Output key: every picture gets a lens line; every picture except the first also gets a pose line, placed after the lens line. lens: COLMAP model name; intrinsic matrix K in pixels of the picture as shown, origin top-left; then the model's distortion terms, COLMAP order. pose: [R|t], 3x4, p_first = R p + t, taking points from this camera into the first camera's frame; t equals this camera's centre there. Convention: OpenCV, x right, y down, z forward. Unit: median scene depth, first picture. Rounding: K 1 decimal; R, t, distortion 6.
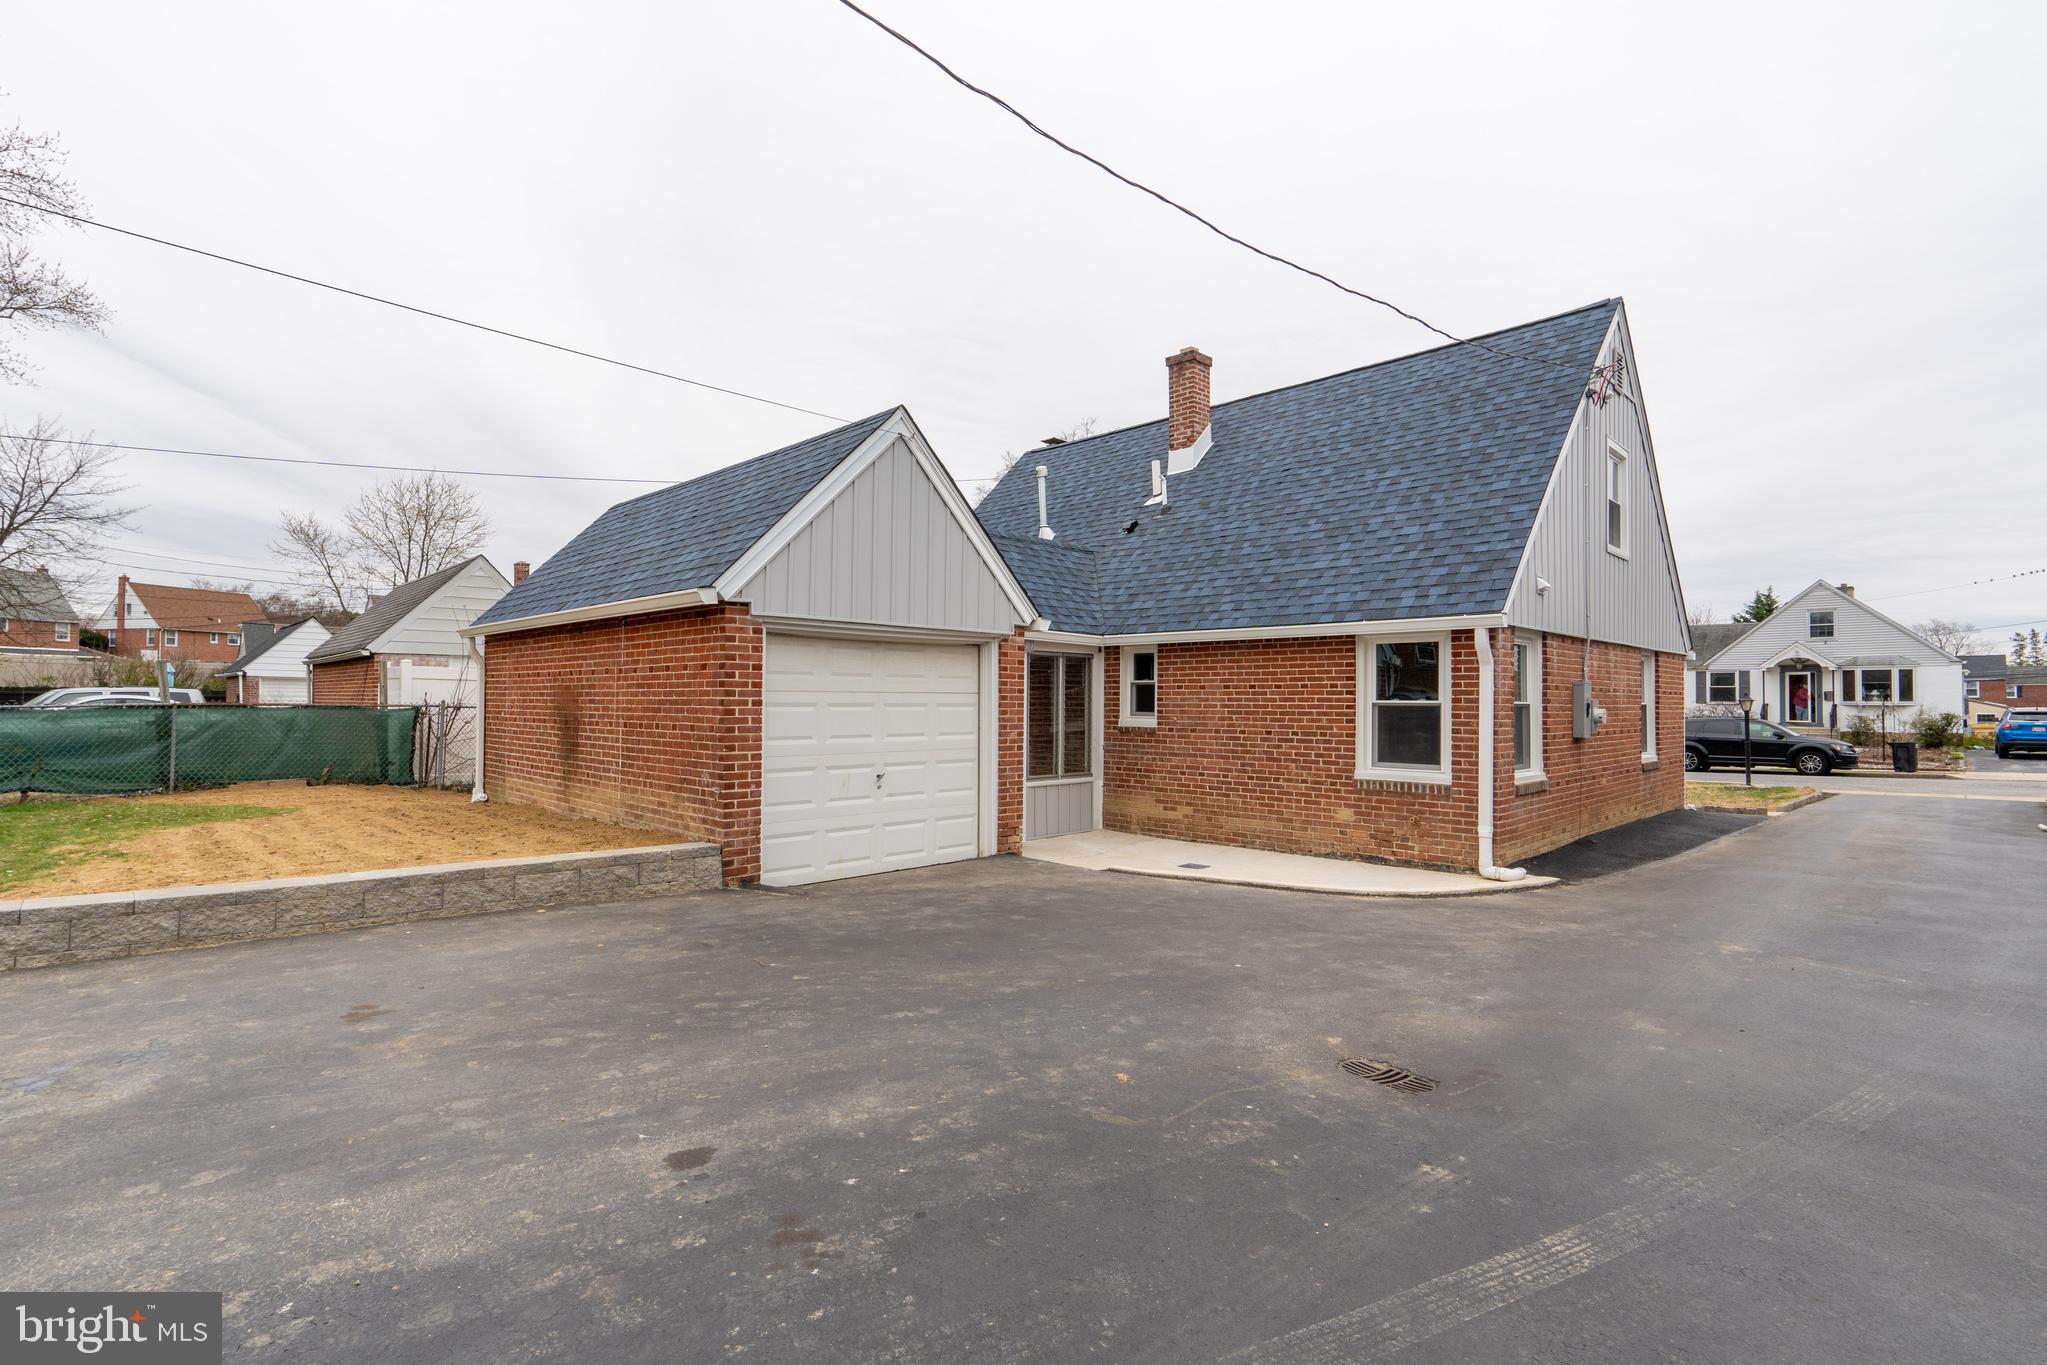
lens RADIAL K [[945.1, 0, 1021.1], [0, 945.1, 689.3], [0, 0, 1]] dist [-0.003882, -0.000844]
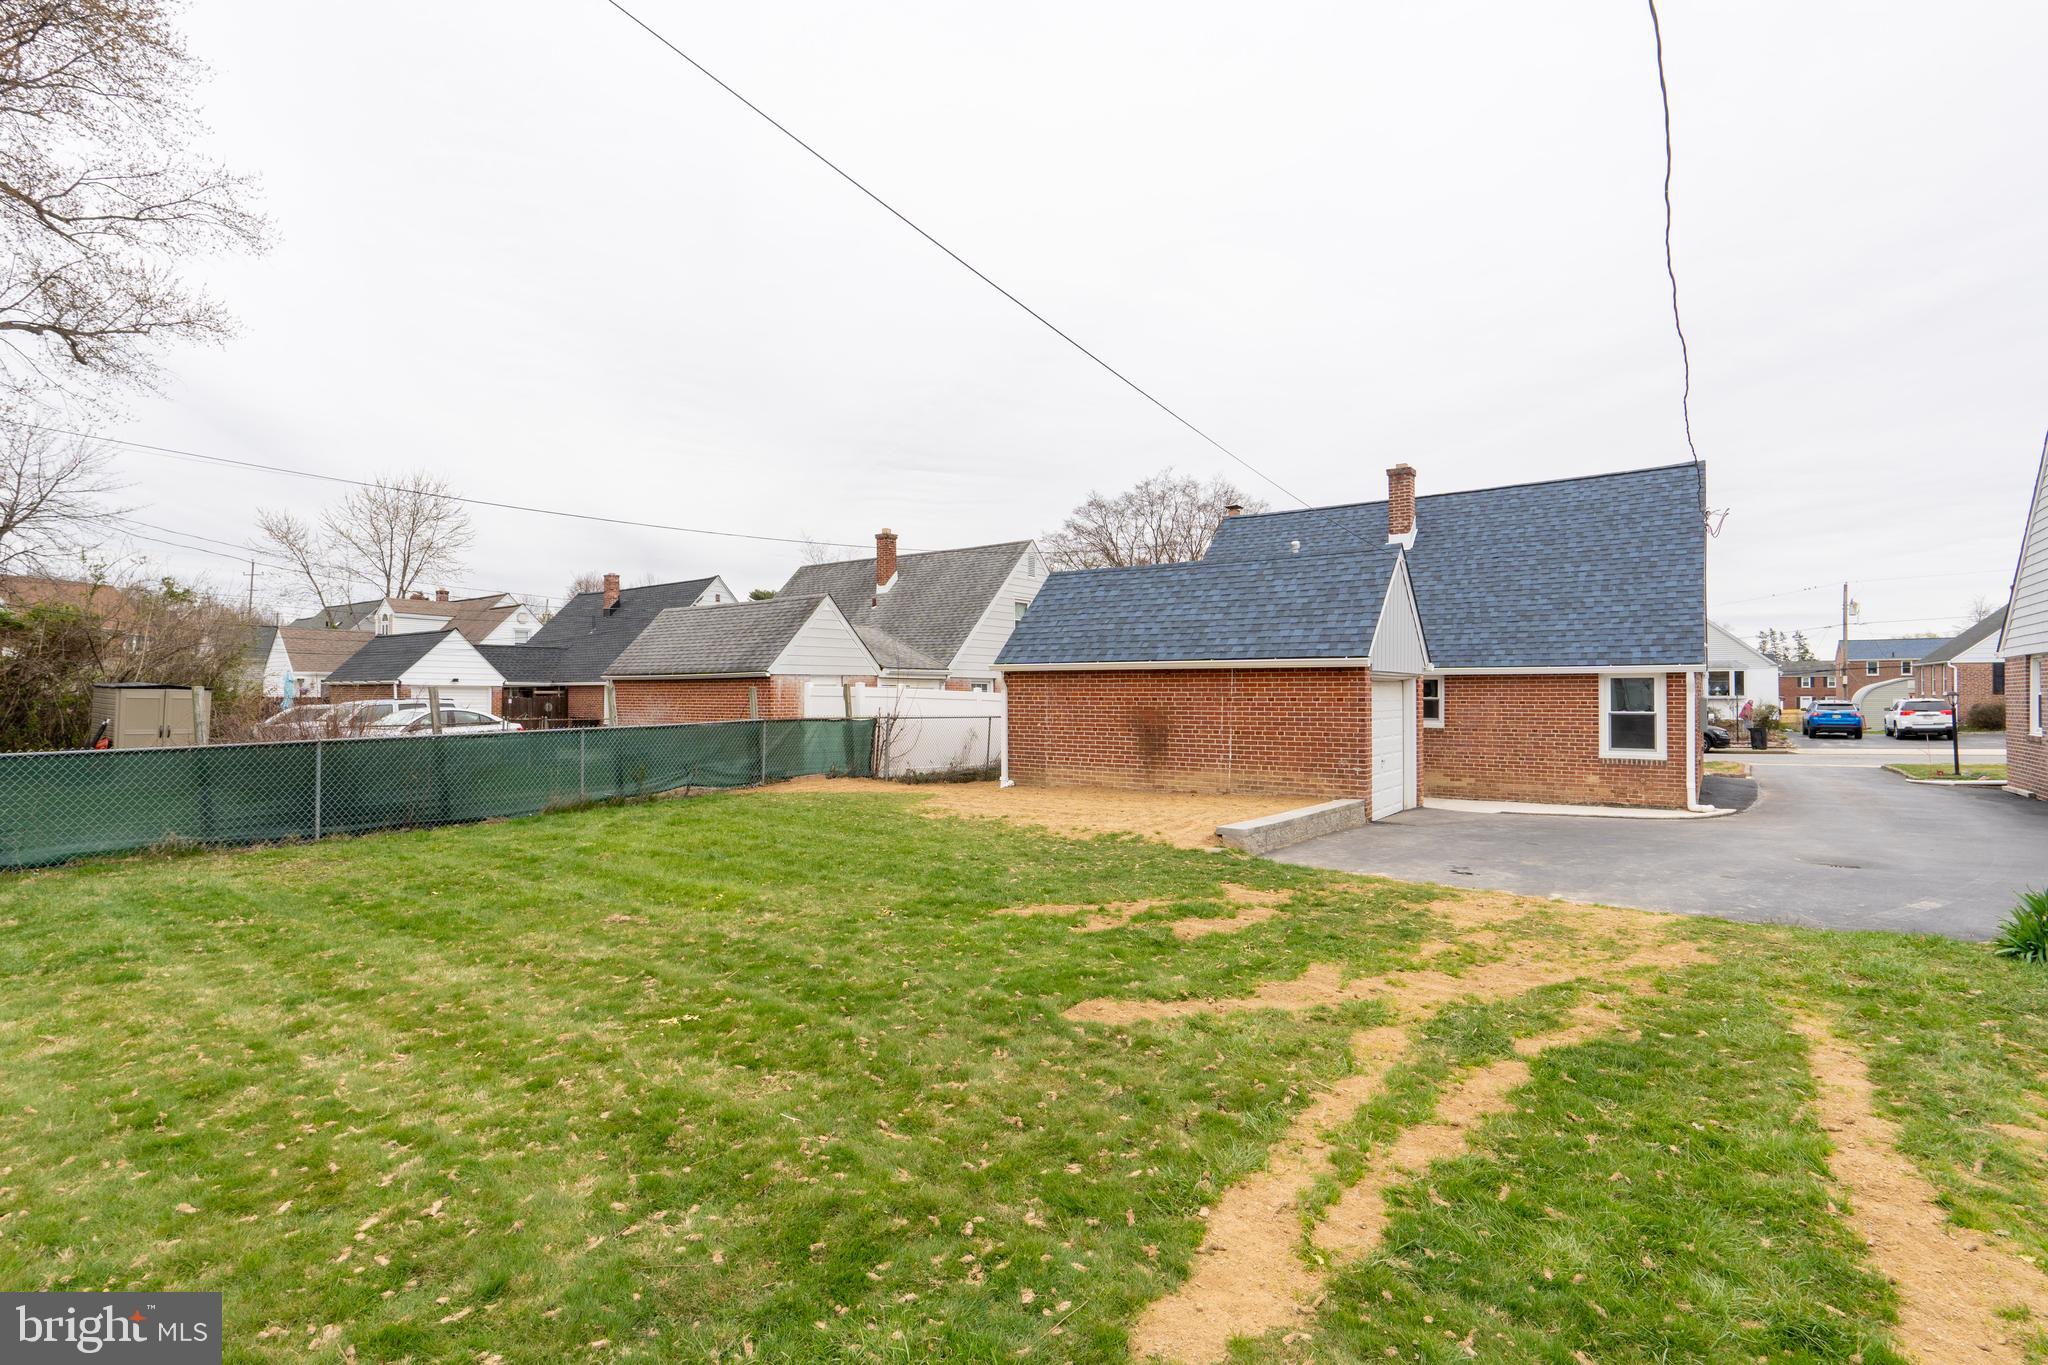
lens RADIAL K [[945.6, 0, 1037.1], [0, 945.6, 689.9], [0, 0, 1]] dist [-0.003882, -0.000844]
pose [[0.986369, -0.006102, 0.164433, -0.858154], [0.004438, 0.999935, 0.010483, -0.046214], [-0.164486, -0.009610, 0.986333, -0.468972]]
